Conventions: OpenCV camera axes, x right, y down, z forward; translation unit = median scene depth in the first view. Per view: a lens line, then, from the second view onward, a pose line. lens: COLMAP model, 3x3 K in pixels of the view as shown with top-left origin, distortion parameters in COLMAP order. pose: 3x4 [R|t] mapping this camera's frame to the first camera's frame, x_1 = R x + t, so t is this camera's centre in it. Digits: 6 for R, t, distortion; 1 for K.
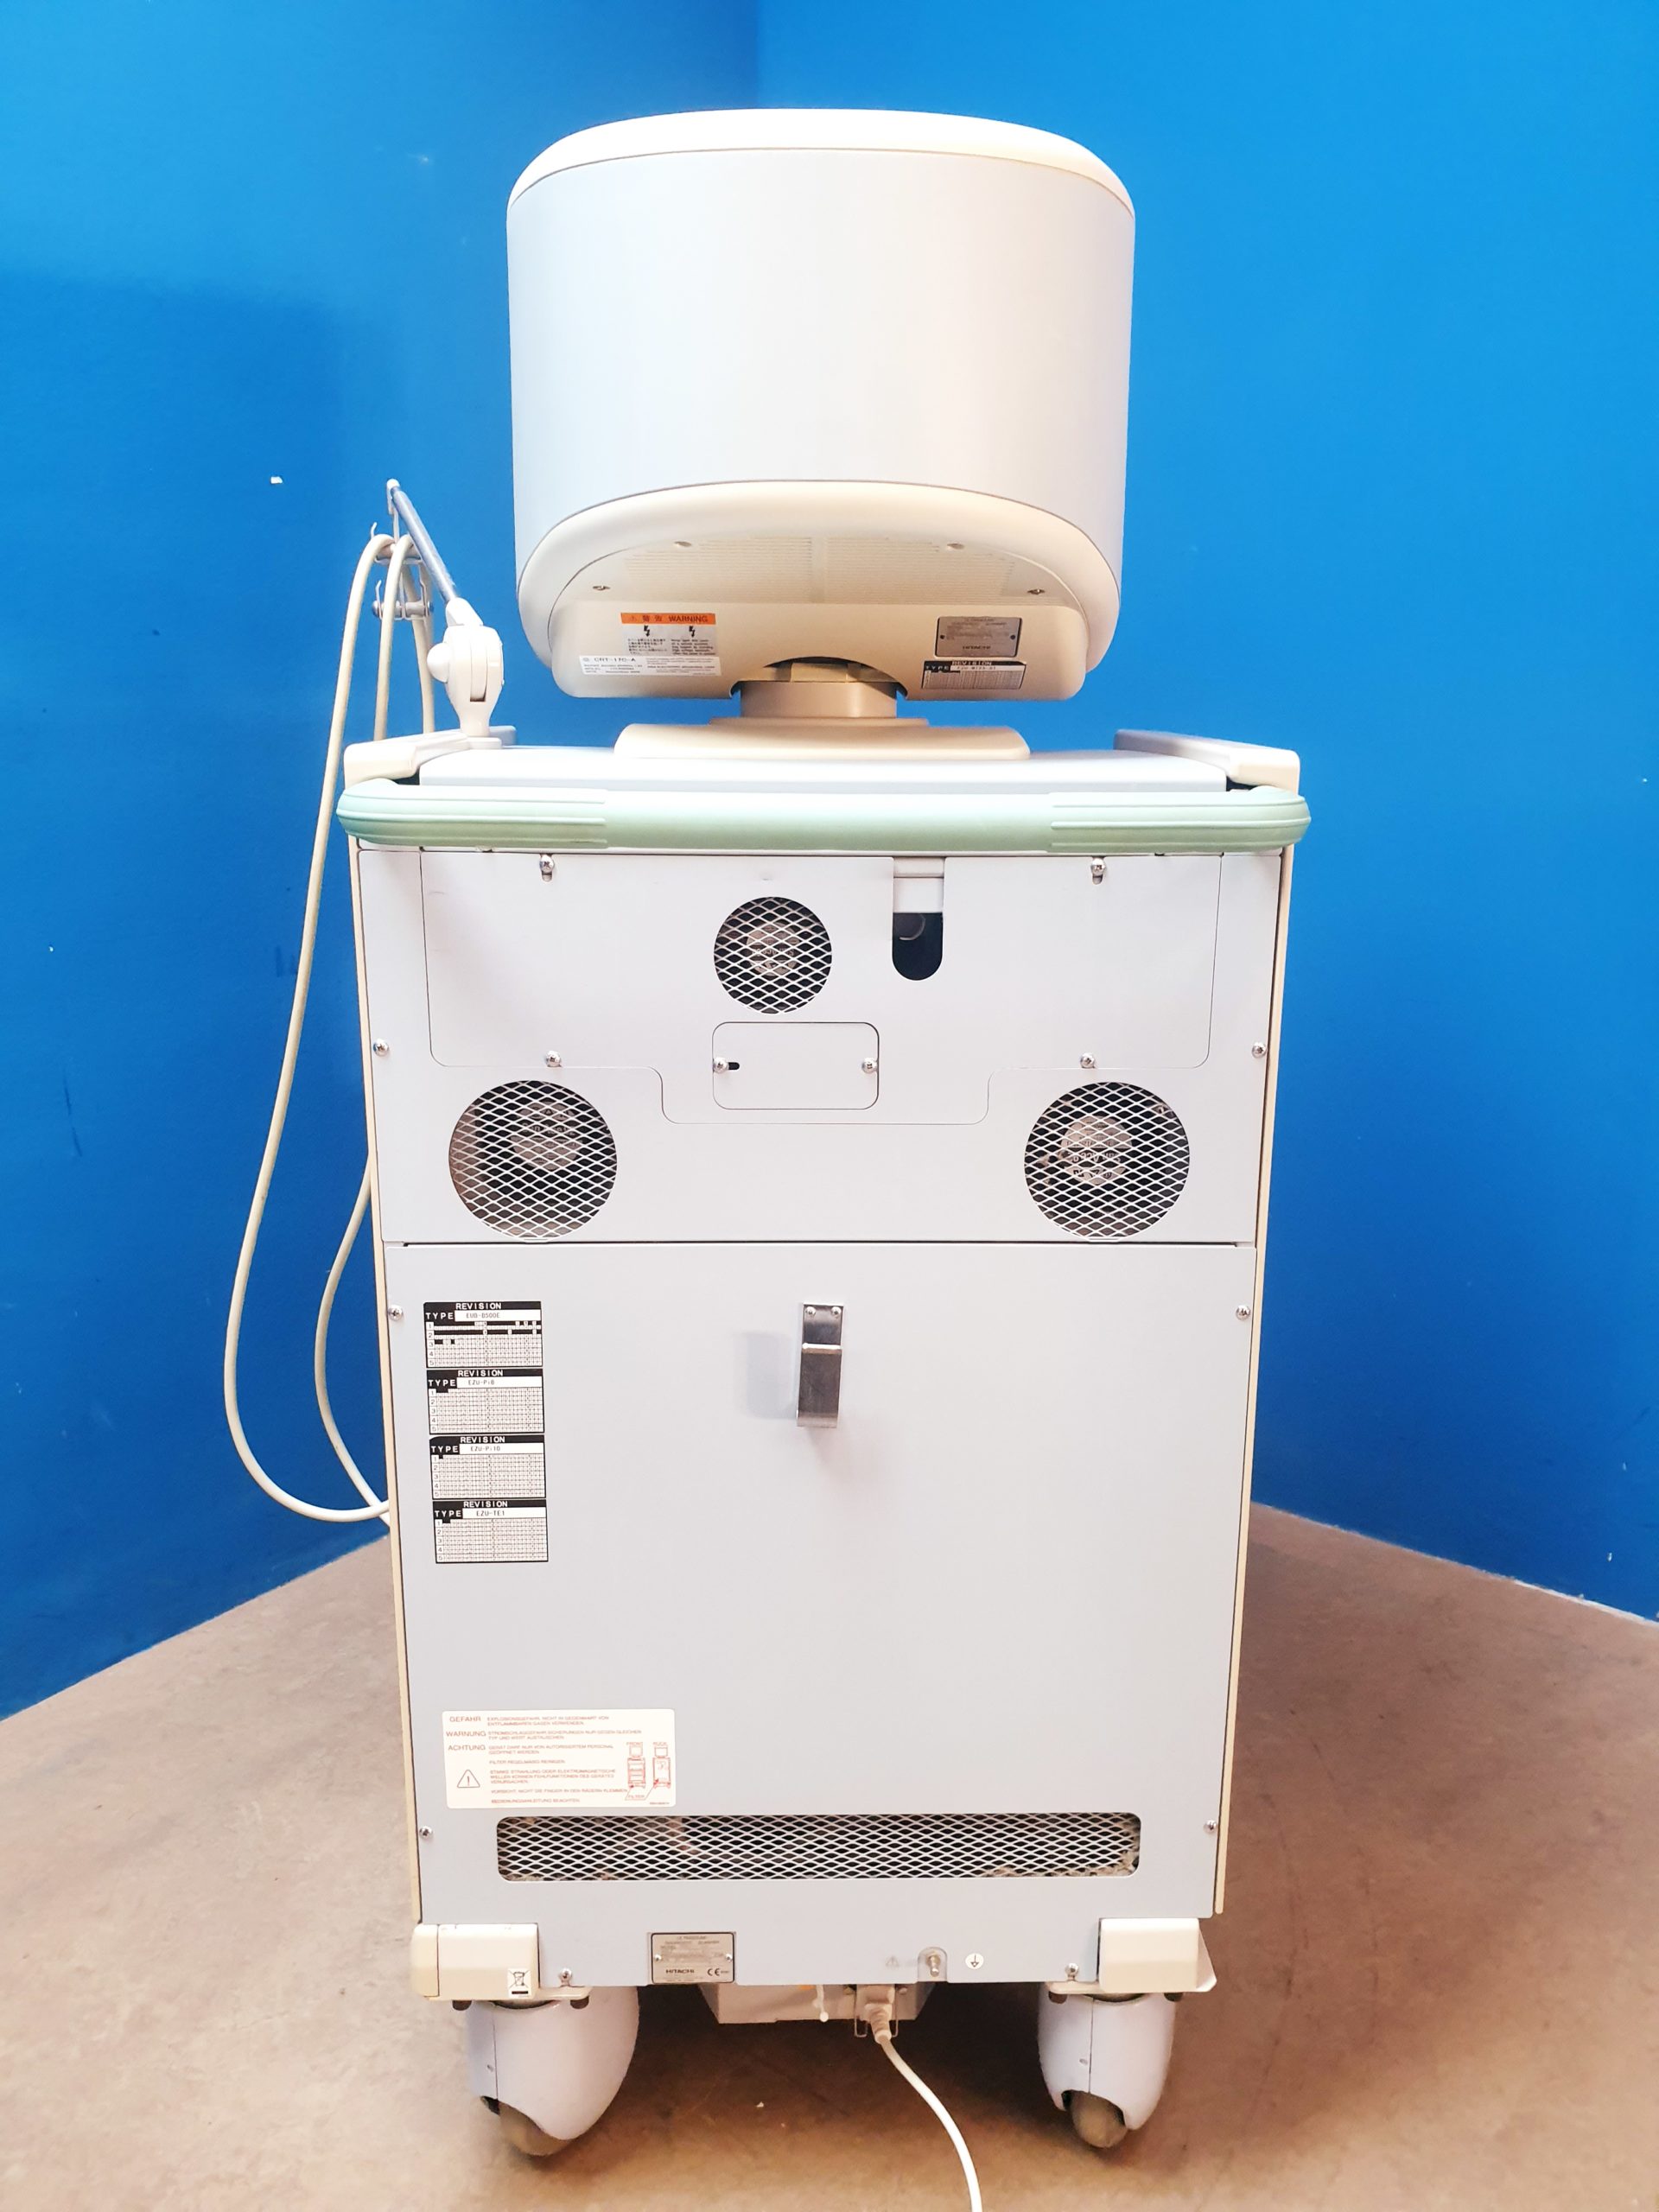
lens RADIAL K [[1737.2, 0, 837.1], [0, 1737.2, 1085.0], [0, 0, 1]] dist [0.007462, -0.016041]
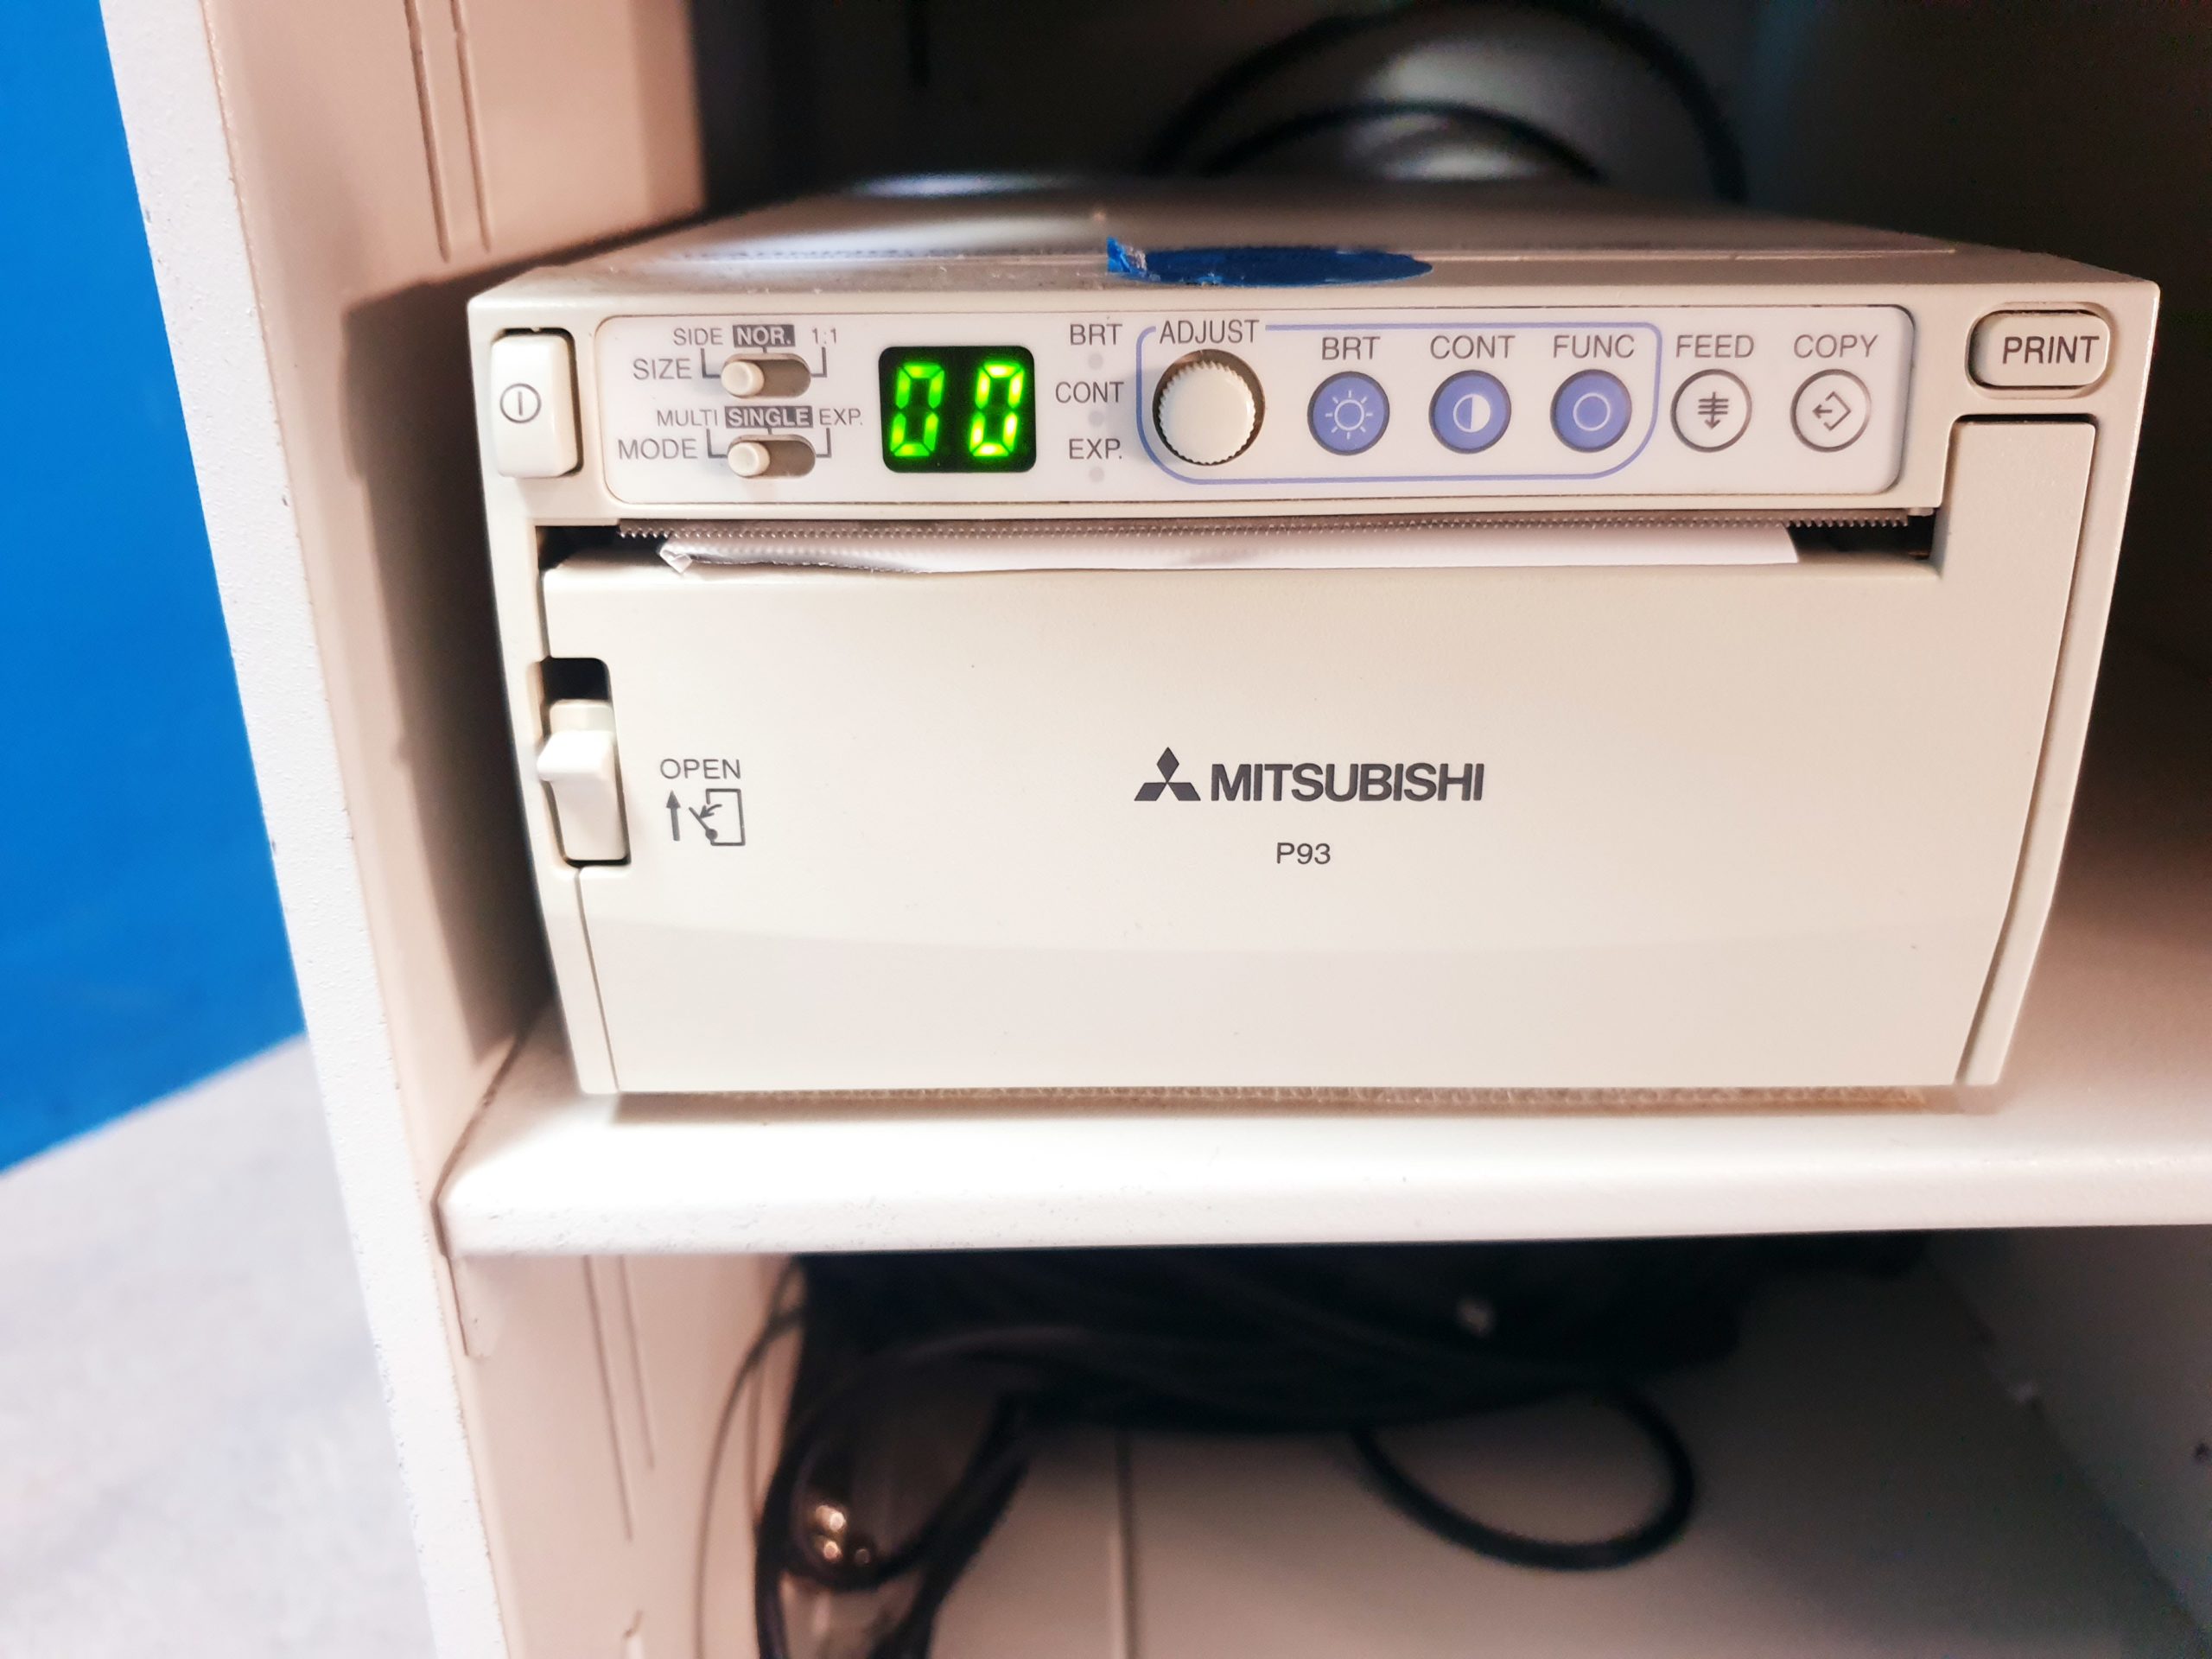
lens RADIAL K [[1737.2, 0, 1111.8], [0, 1737.2, 824.6], [0, 0, 1]] dist [0.007462, -0.016041]
pose [[0.996807, -0.040876, 0.068586, -0.165305], [0.031354, 0.990407, 0.134580, 0.210829], [-0.073429, -0.132000, 0.988526, 0.585496]]
